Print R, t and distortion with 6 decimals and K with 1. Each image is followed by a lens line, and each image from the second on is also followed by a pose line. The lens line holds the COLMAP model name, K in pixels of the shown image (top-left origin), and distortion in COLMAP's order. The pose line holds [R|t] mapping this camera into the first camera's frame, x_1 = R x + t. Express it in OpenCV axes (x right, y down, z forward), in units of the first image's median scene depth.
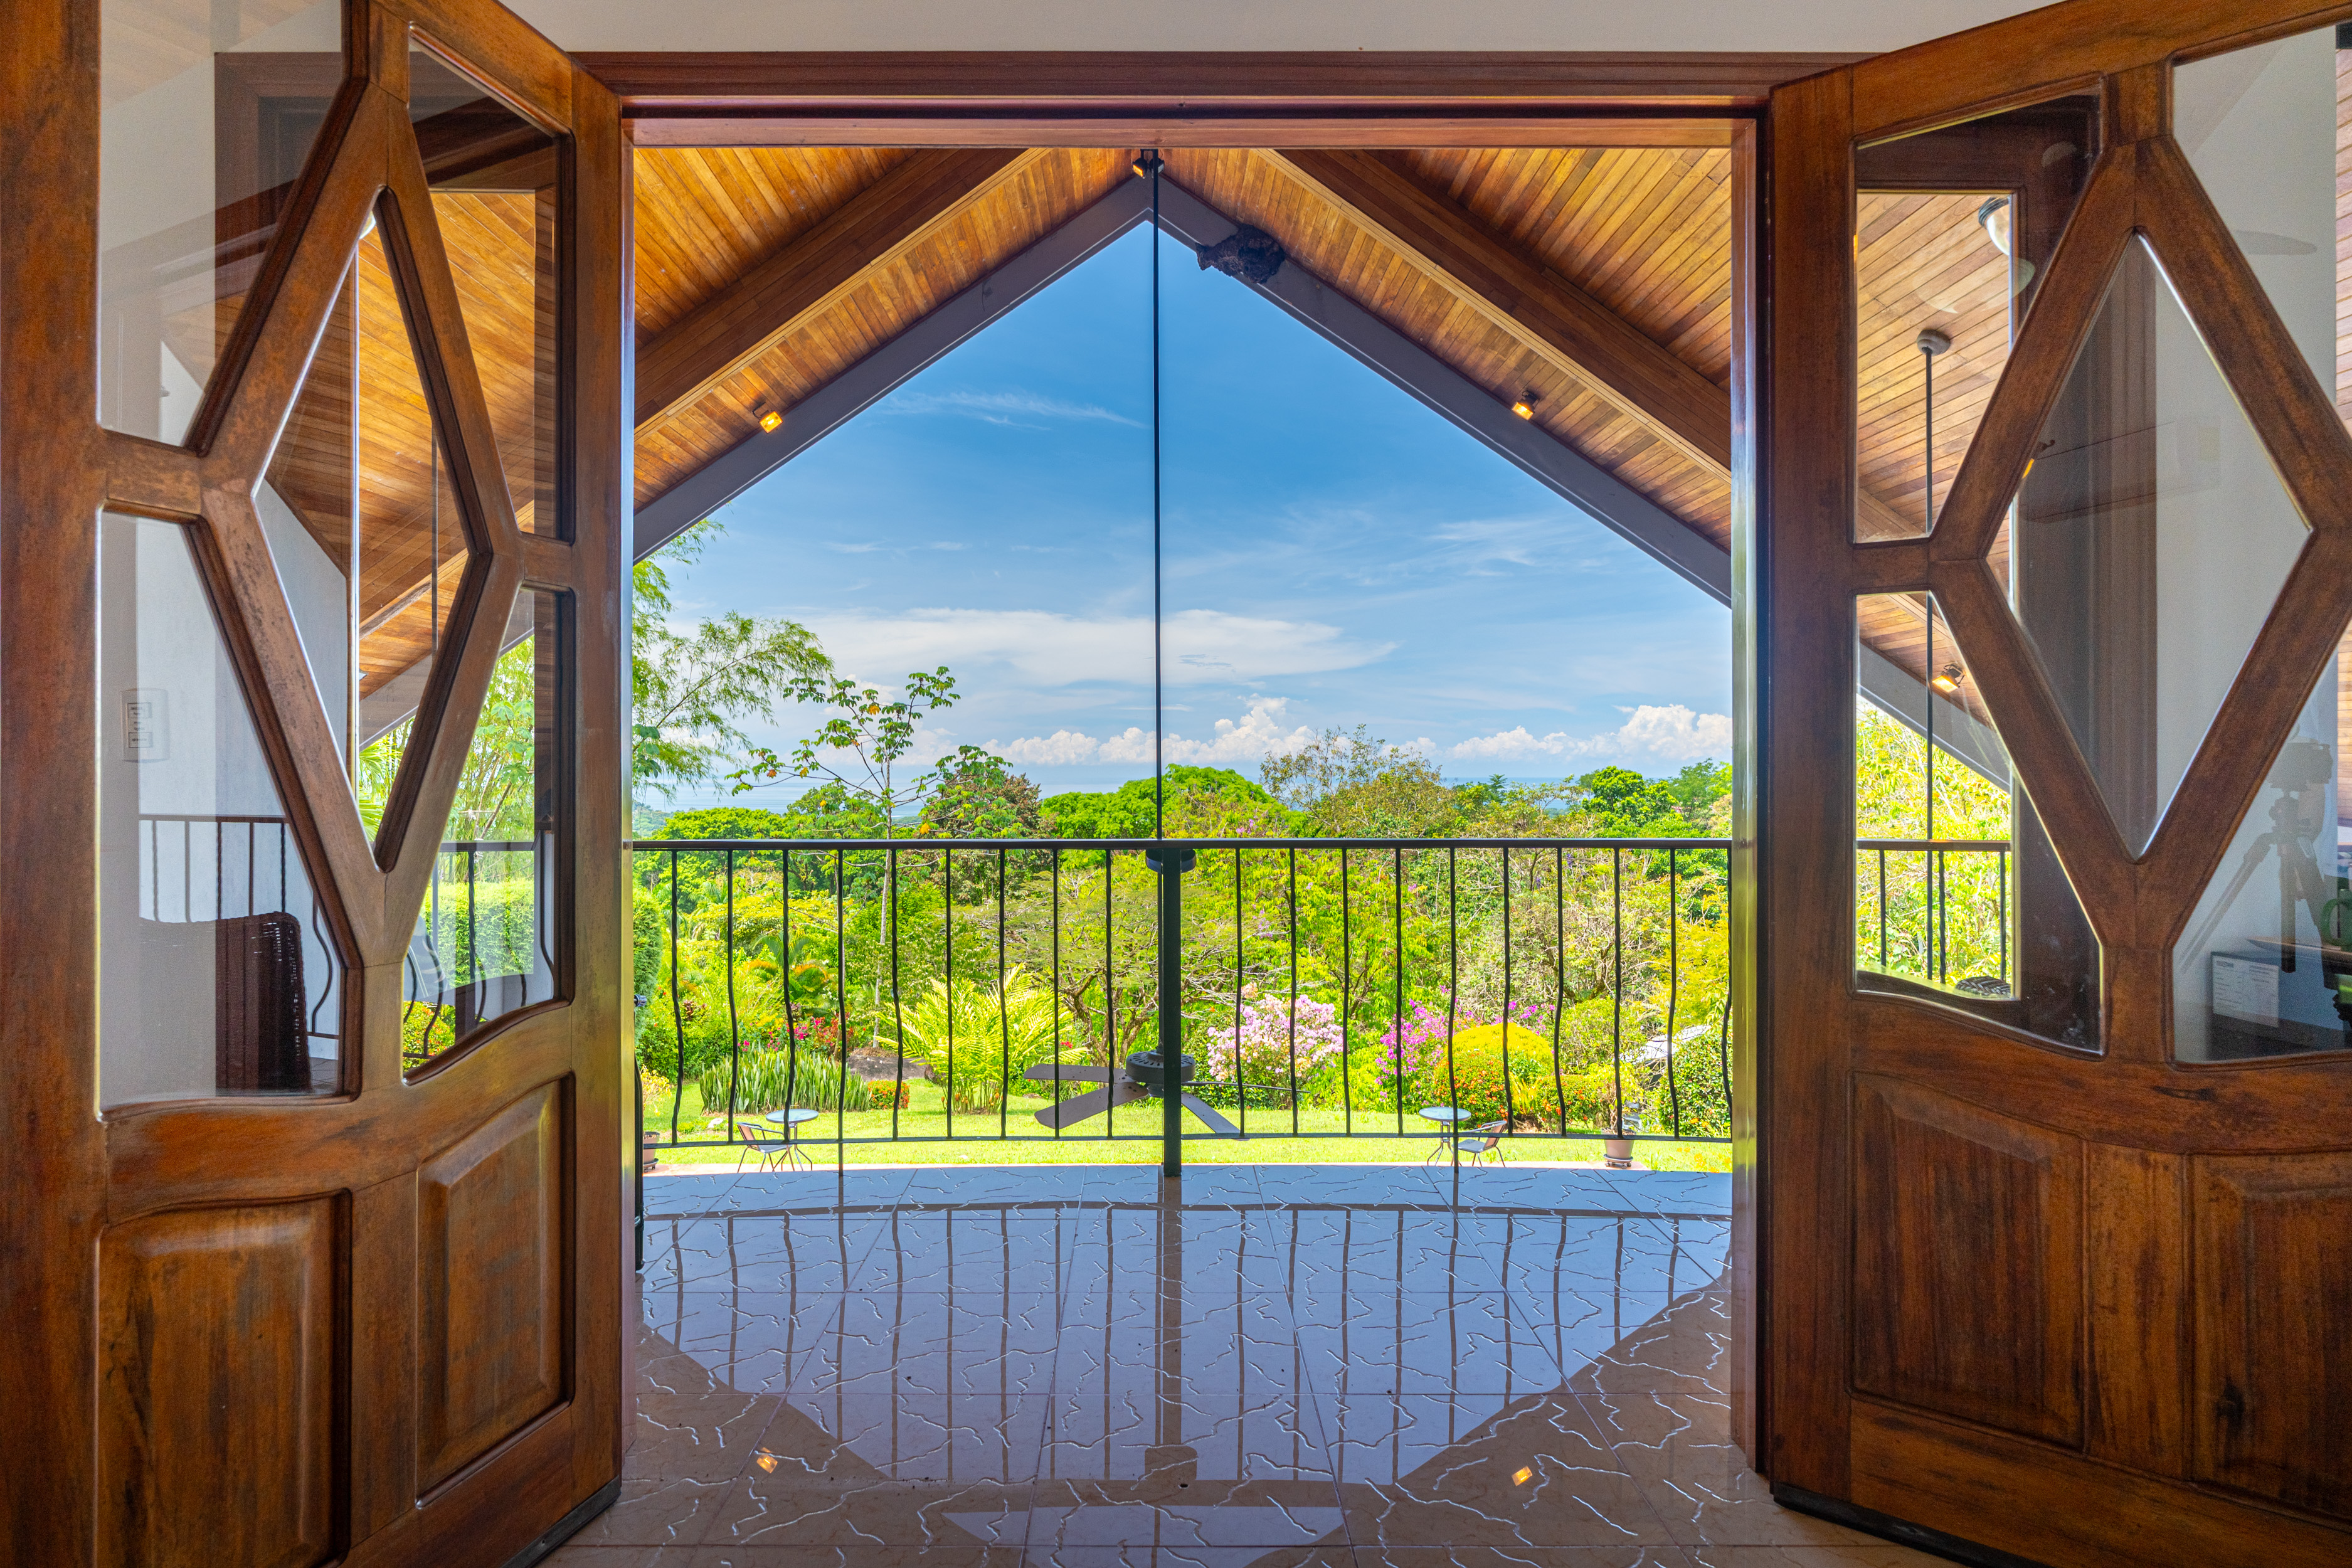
lens RADIAL K [[1340.4, 0, 1167.4], [0, 1340.4, 798.6], [0, 0, 1]] dist [-0.002860, 0.000399]
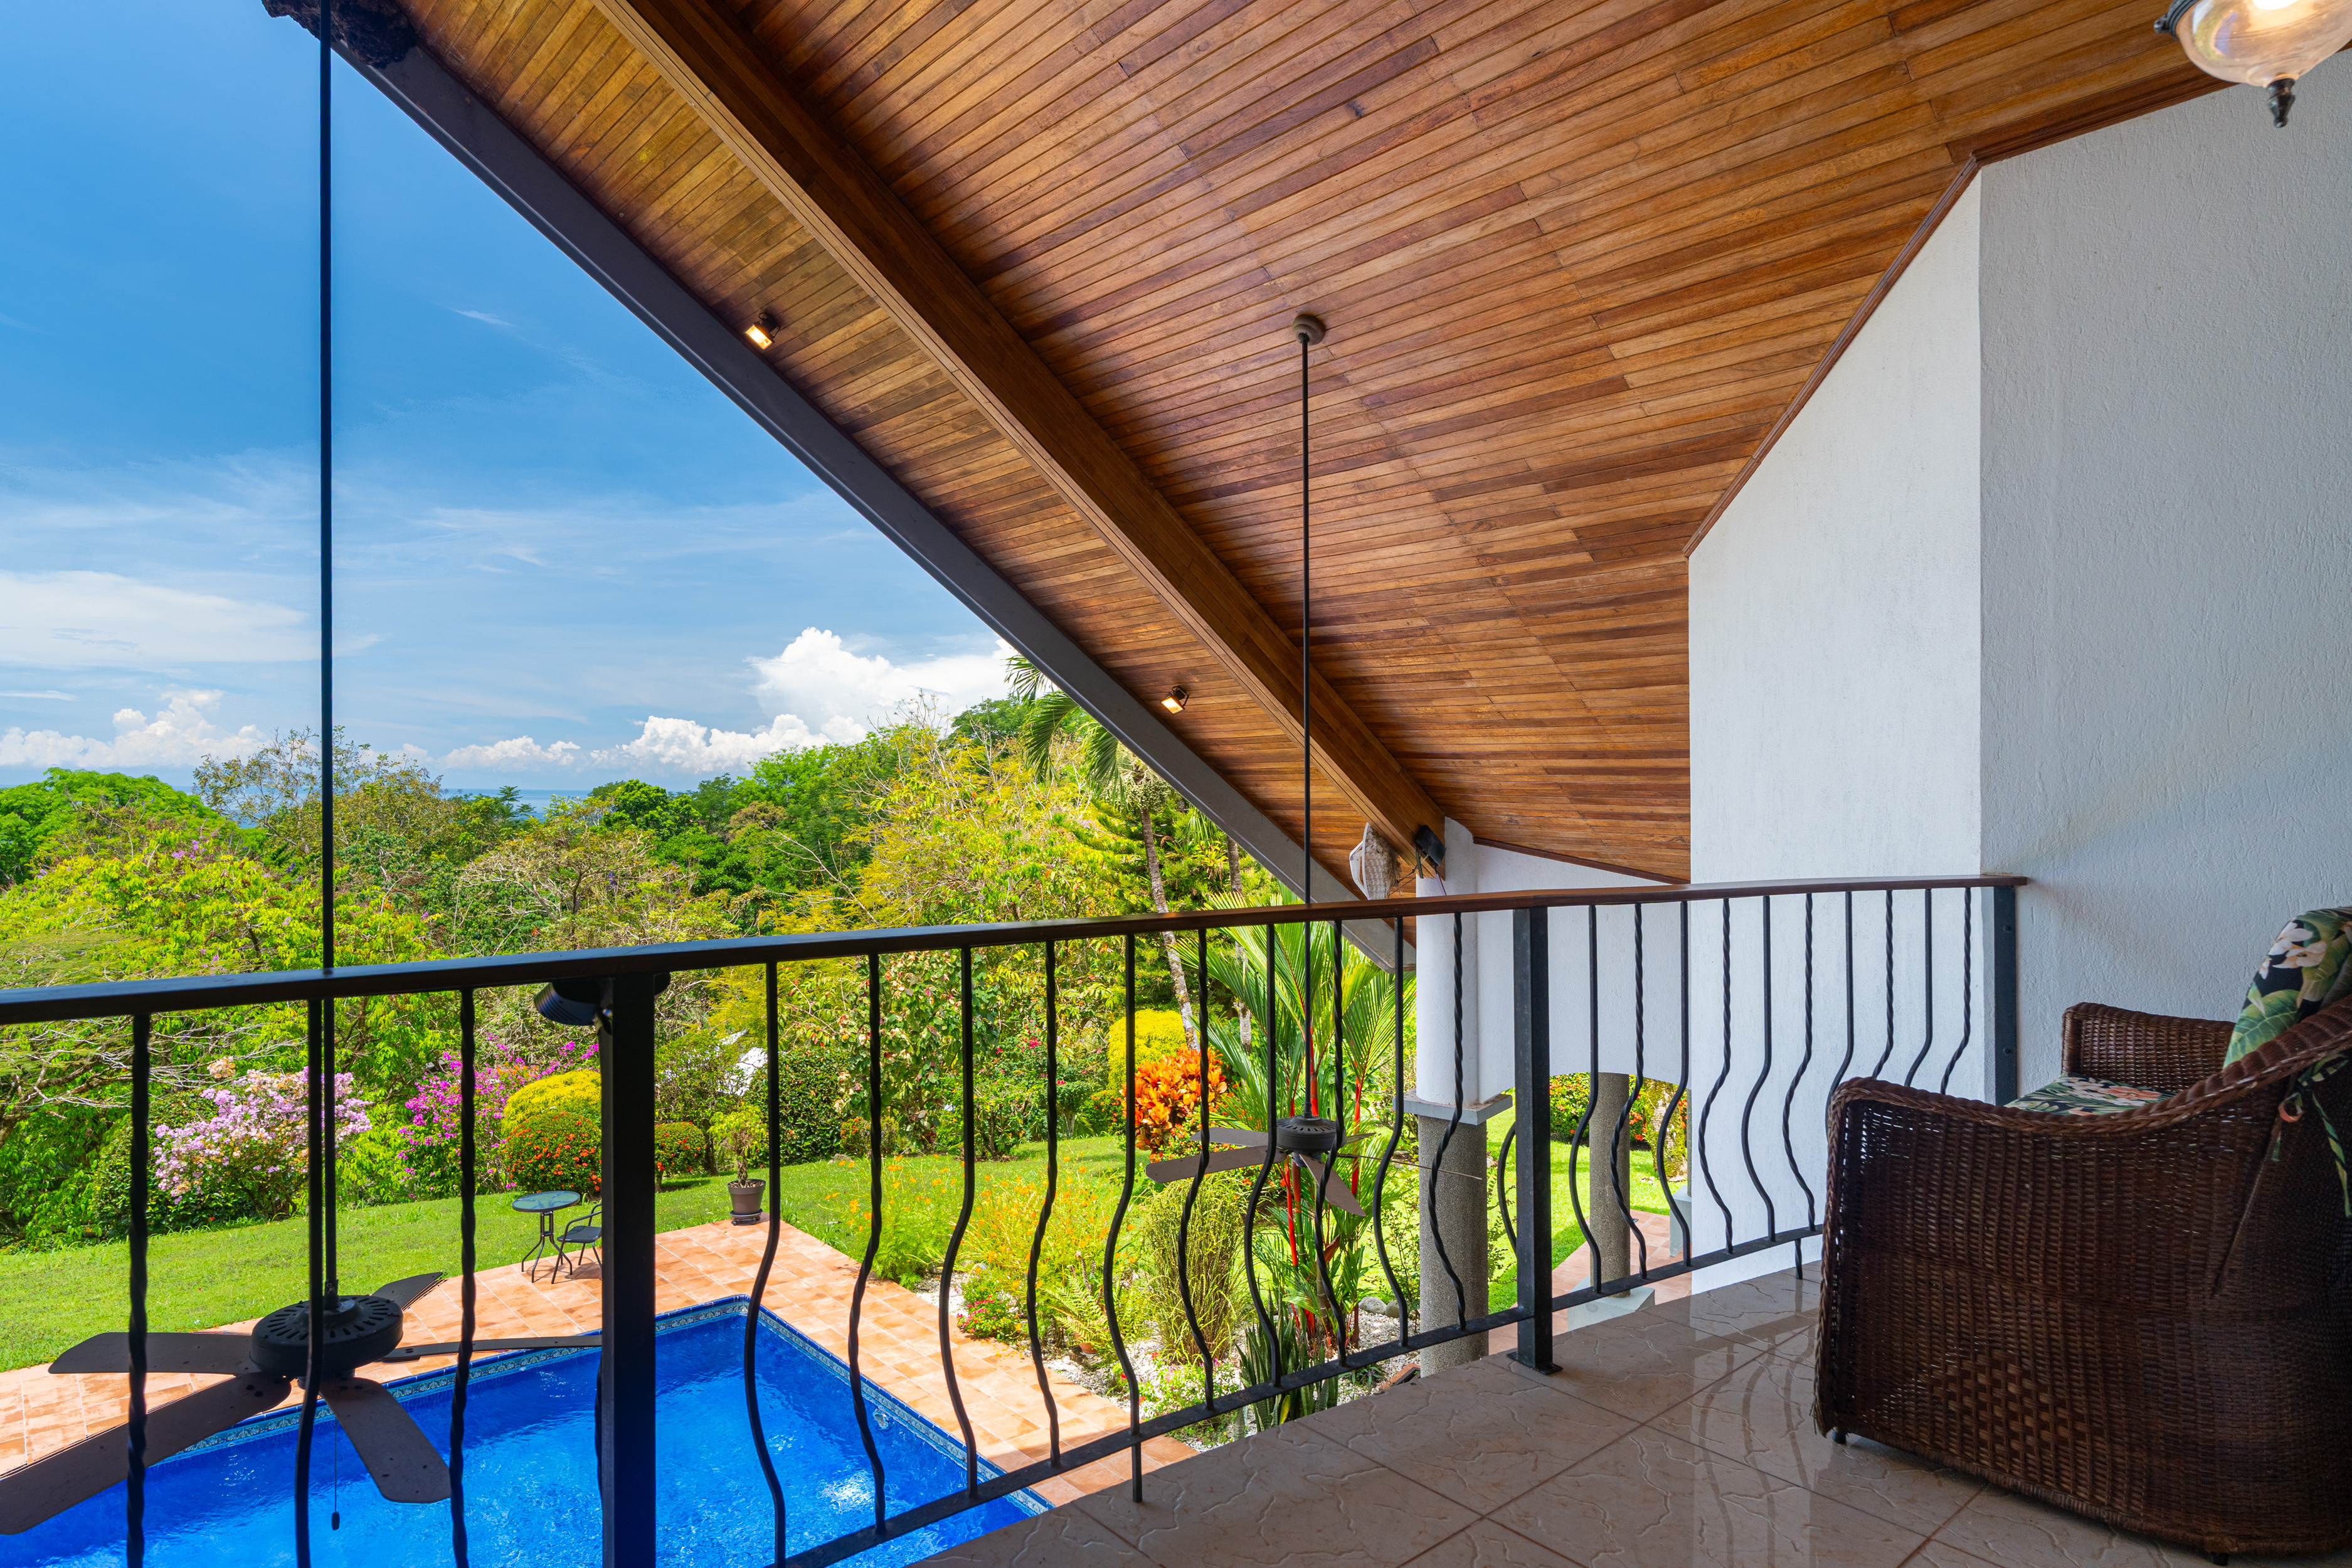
lens RADIAL K [[1340.4, 0, 1167.4], [0, 1340.4, 798.6], [0, 0, 1]] dist [-0.002860, 0.000399]
pose [[0.764818, 0.006152, 0.644217, -0.060543], [0.000444, 0.999949, -0.010077, -0.006105], [-0.644246, 0.007993, 0.764776, 0.232835]]
